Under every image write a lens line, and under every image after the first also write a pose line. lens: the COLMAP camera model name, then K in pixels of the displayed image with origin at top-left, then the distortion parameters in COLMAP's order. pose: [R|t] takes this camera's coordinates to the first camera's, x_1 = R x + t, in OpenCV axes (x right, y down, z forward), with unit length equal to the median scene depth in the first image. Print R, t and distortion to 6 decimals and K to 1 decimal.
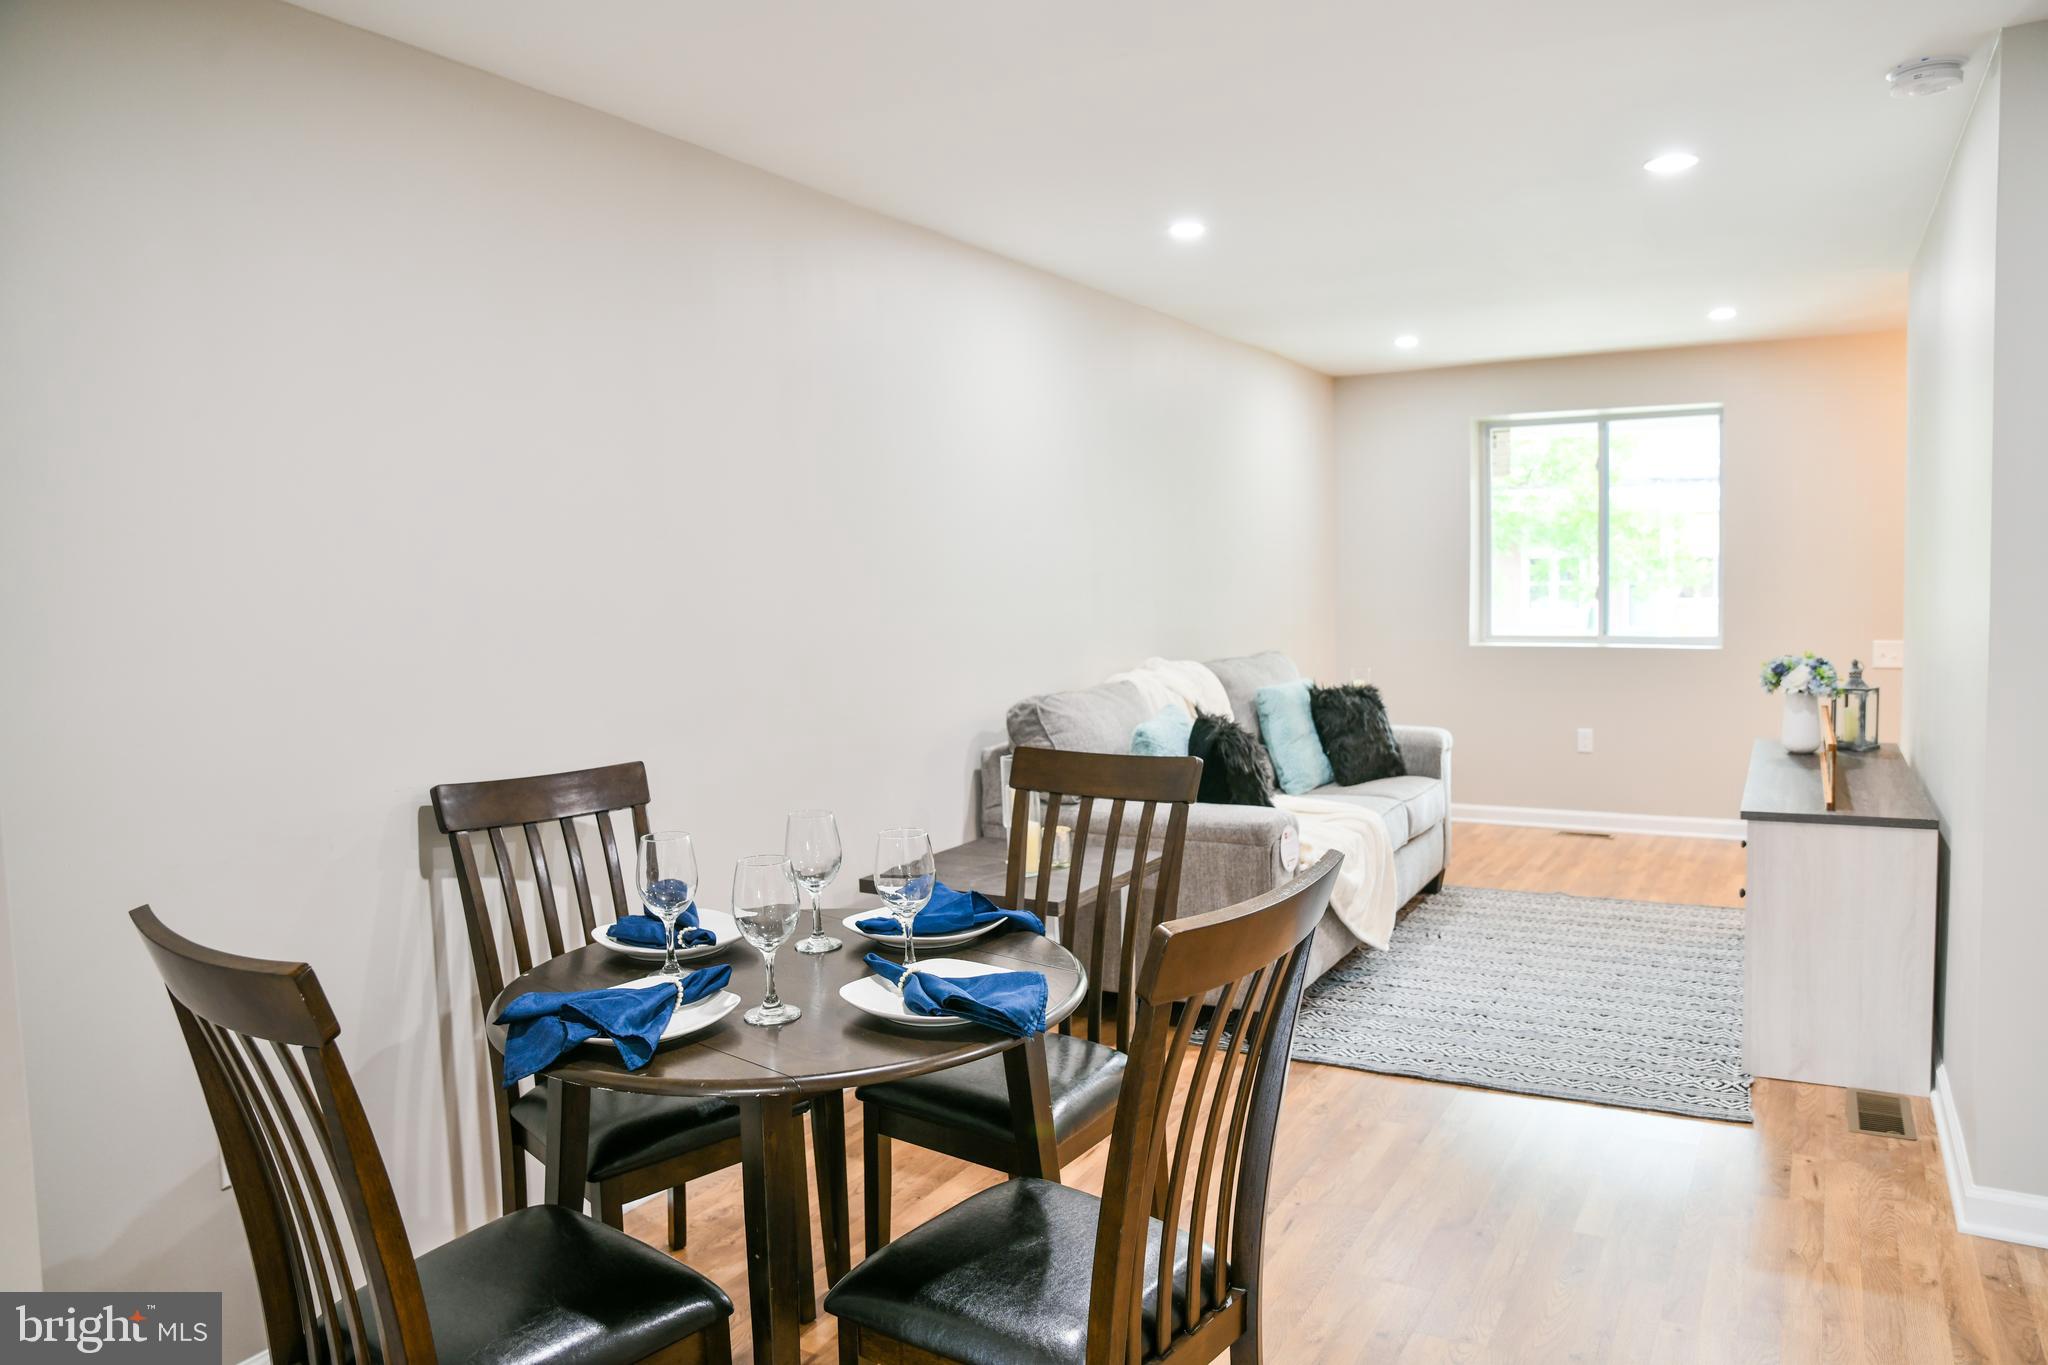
lens RADIAL K [[1446.2, 0, 1022.7], [0, 1446.2, 694.5], [0, 0, 1]] dist [-0.027536, 0.005706]
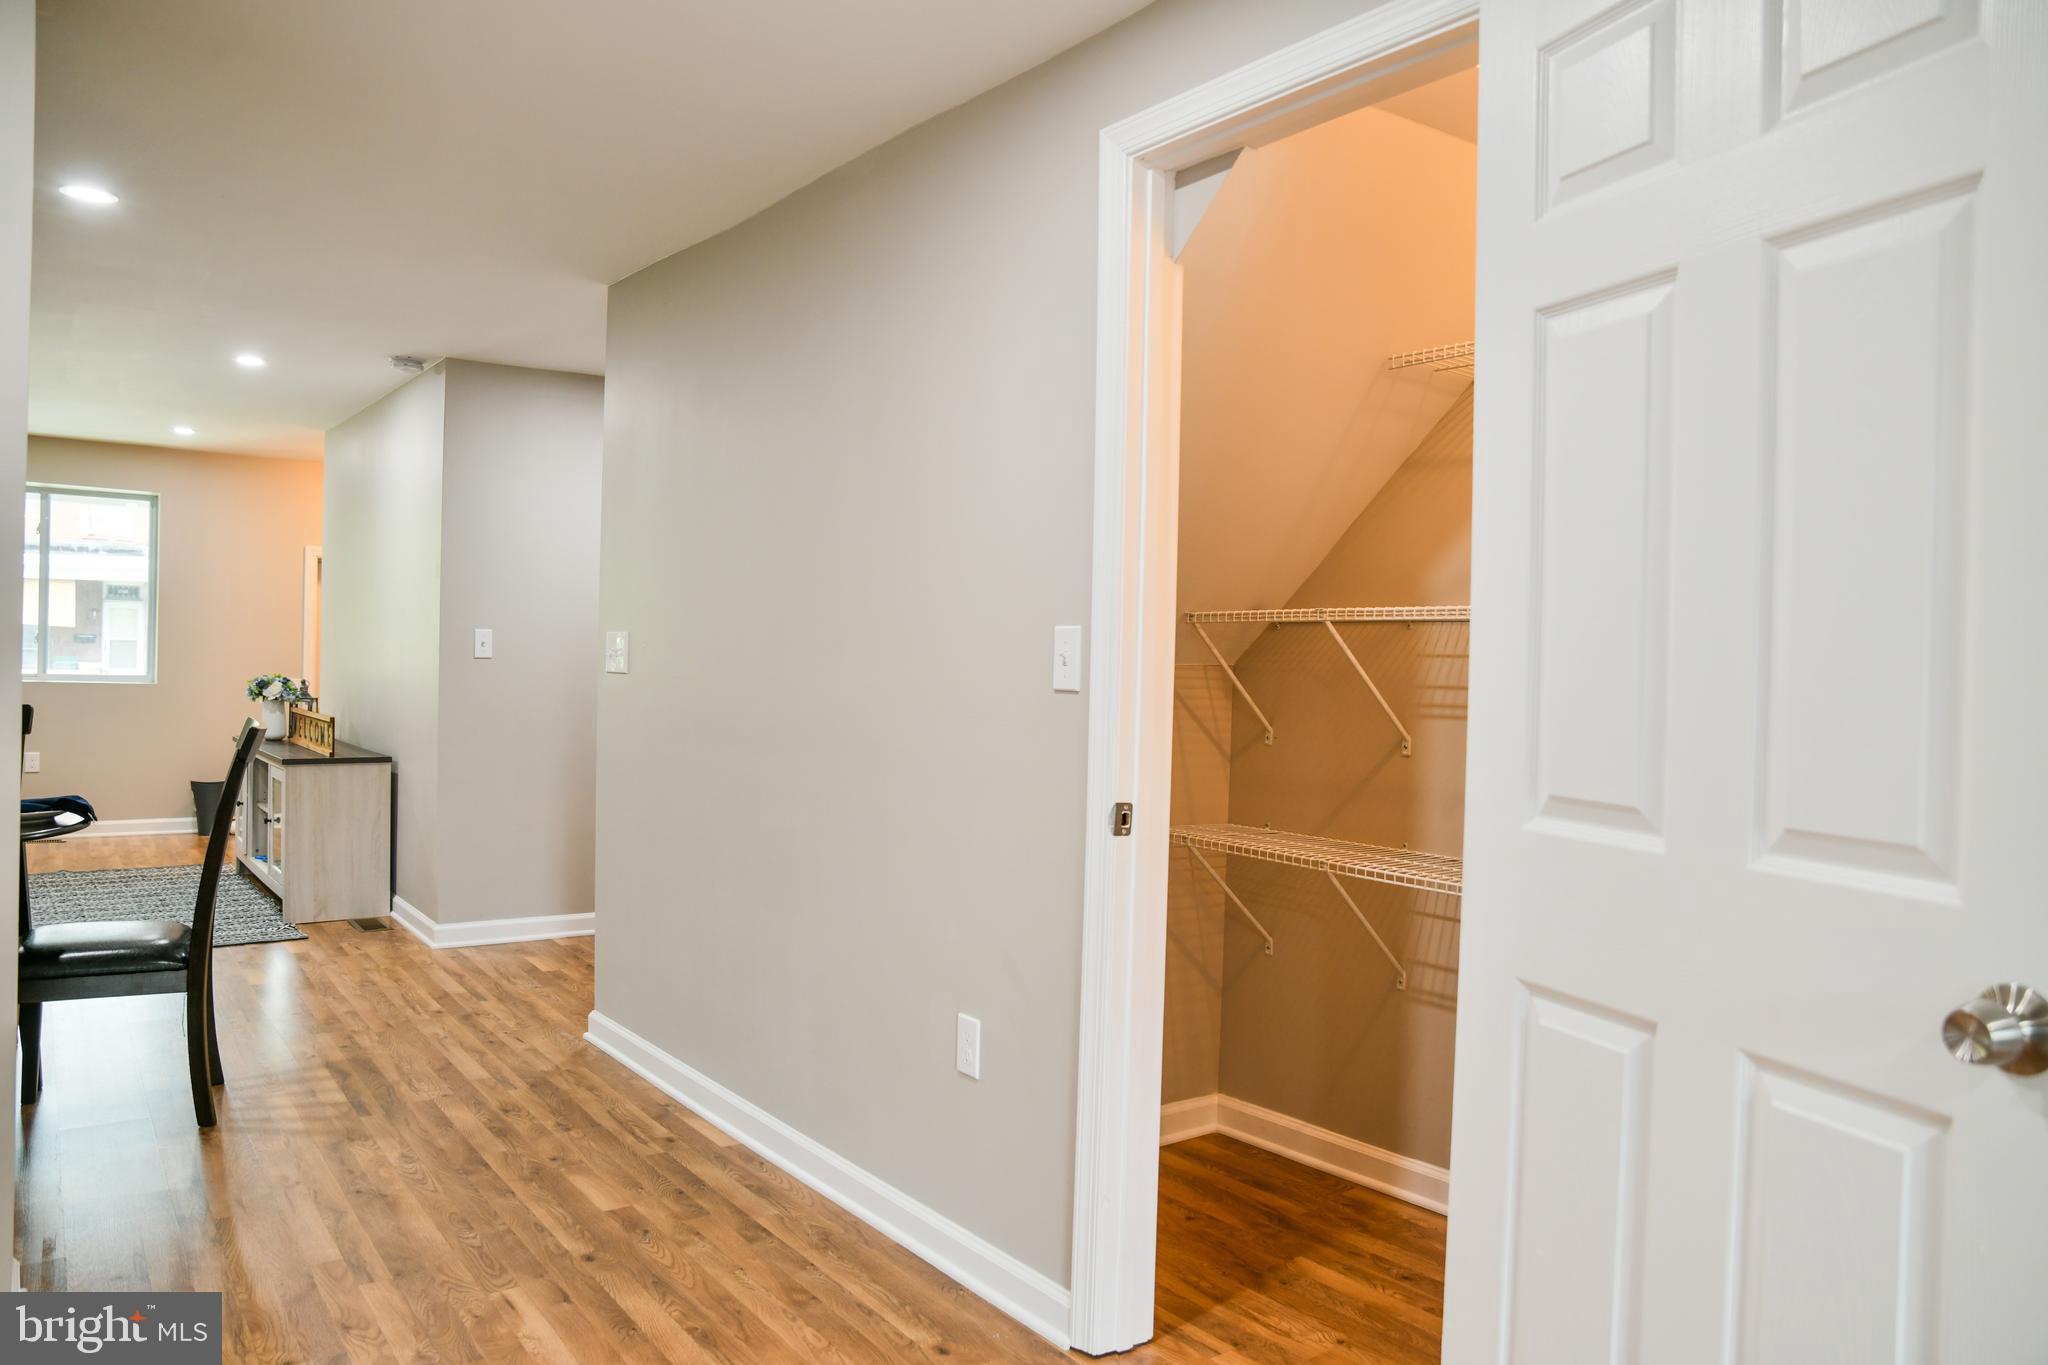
lens RADIAL K [[1498.9, 0, 1041.5], [0, 1498.9, 688.6], [0, 0, 1]] dist [-0.060248, 0.058854]
pose [[0.445633, 0.019700, 0.894999, -0.483731], [0.039119, 0.998374, -0.041453, 0.081944], [-0.894361, 0.053485, 0.444138, -0.404228]]
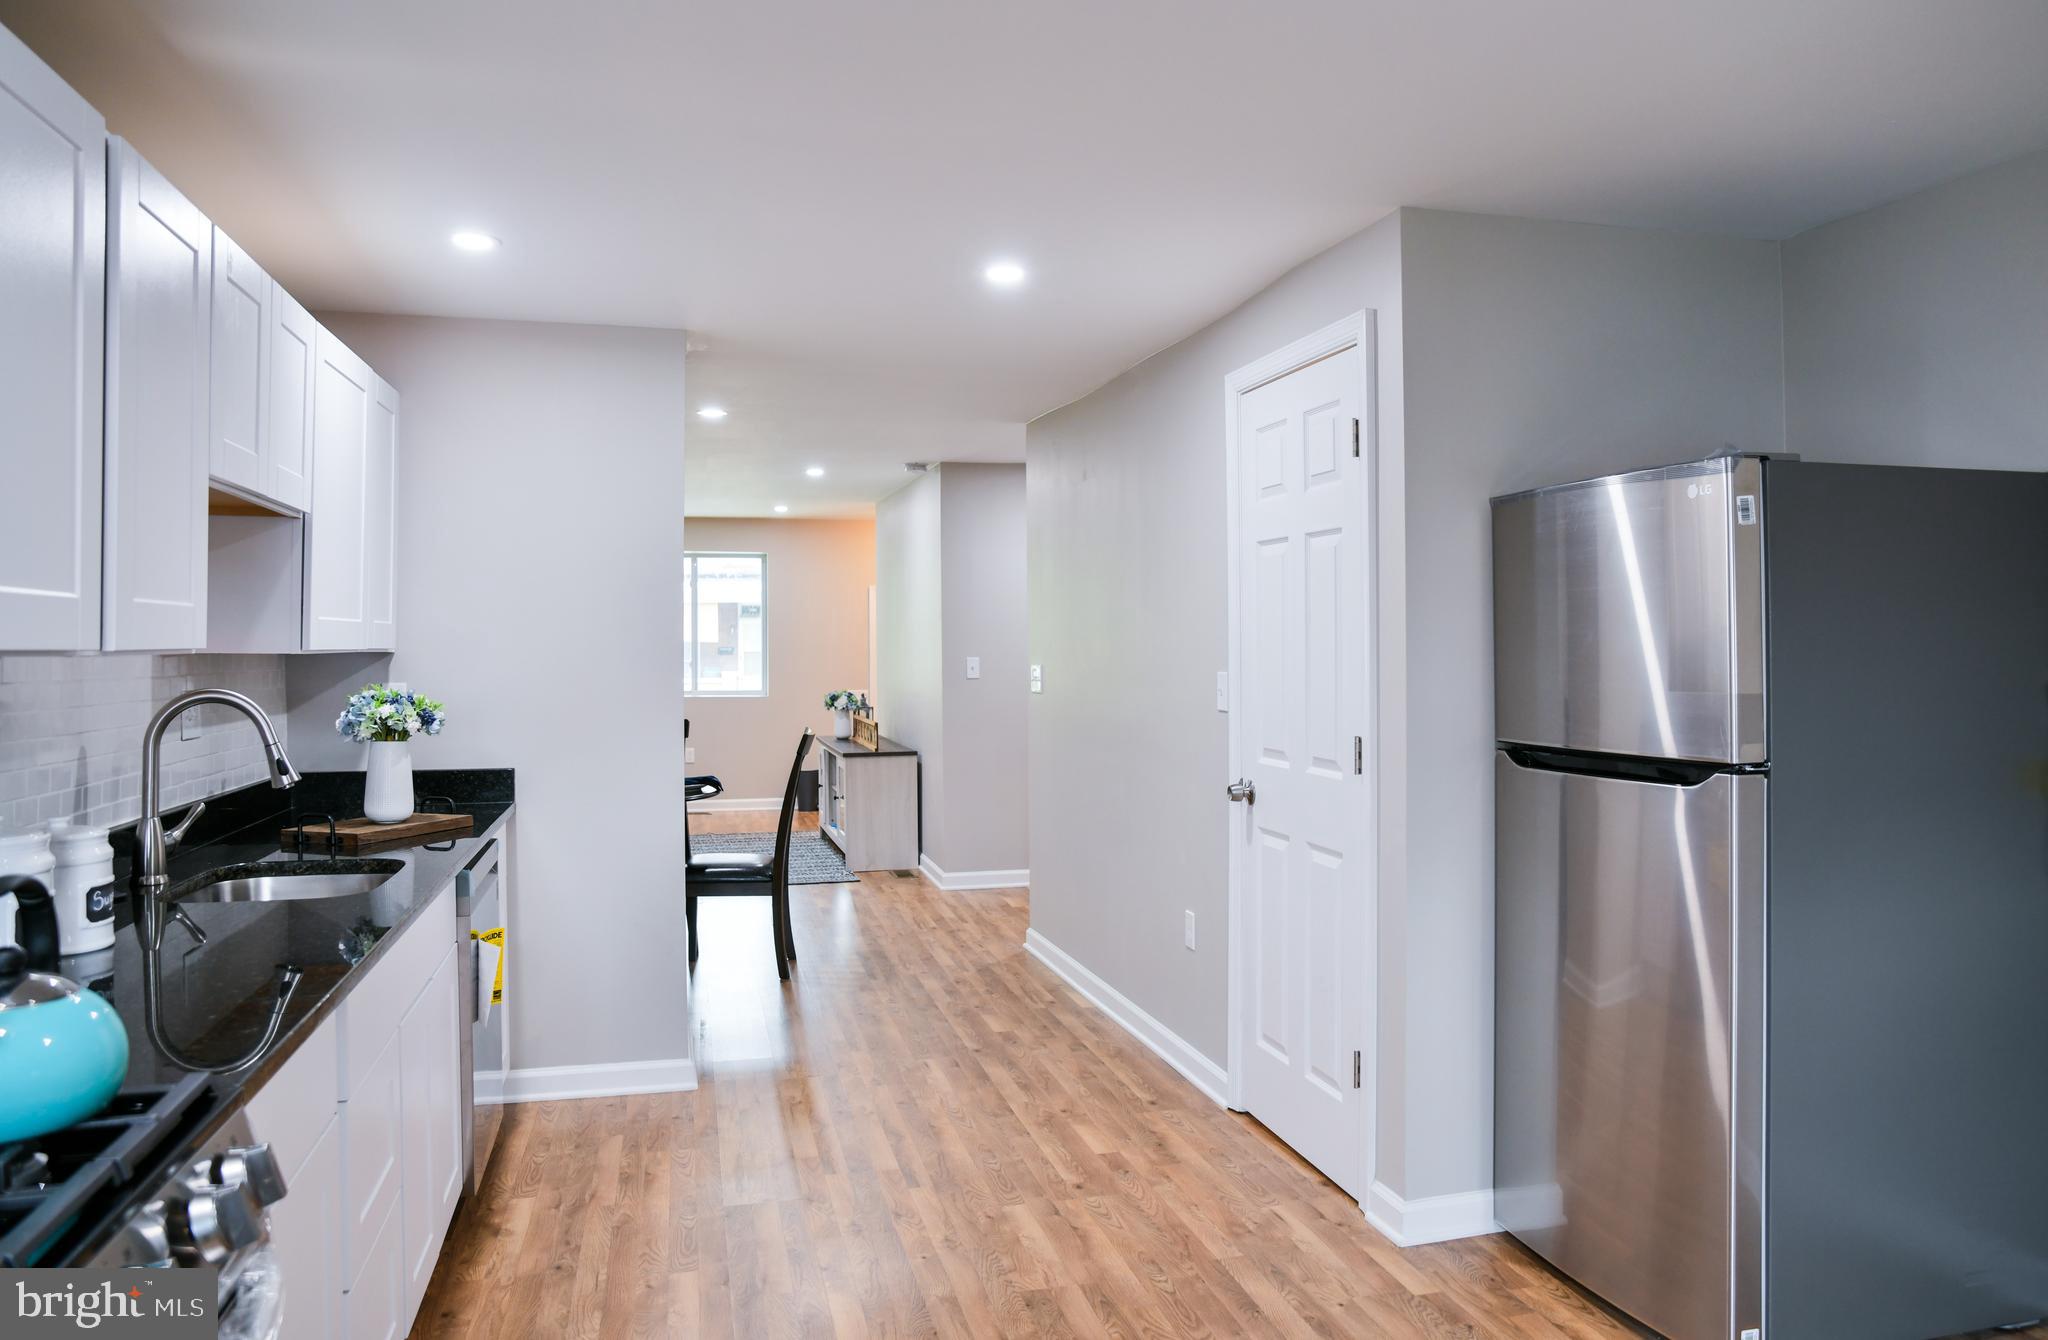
lens RADIAL K [[1530.2, 0, 1029.3], [0, 1530.2, 667.7], [0, 0, 1]] dist [0.002008, 0.001219]
pose [[0.746491, 0.010164, 0.665318, -0.695554], [0.042528, 0.997110, -0.062950, 0.087114], [-0.664035, 0.075286, 0.743902, -0.783508]]
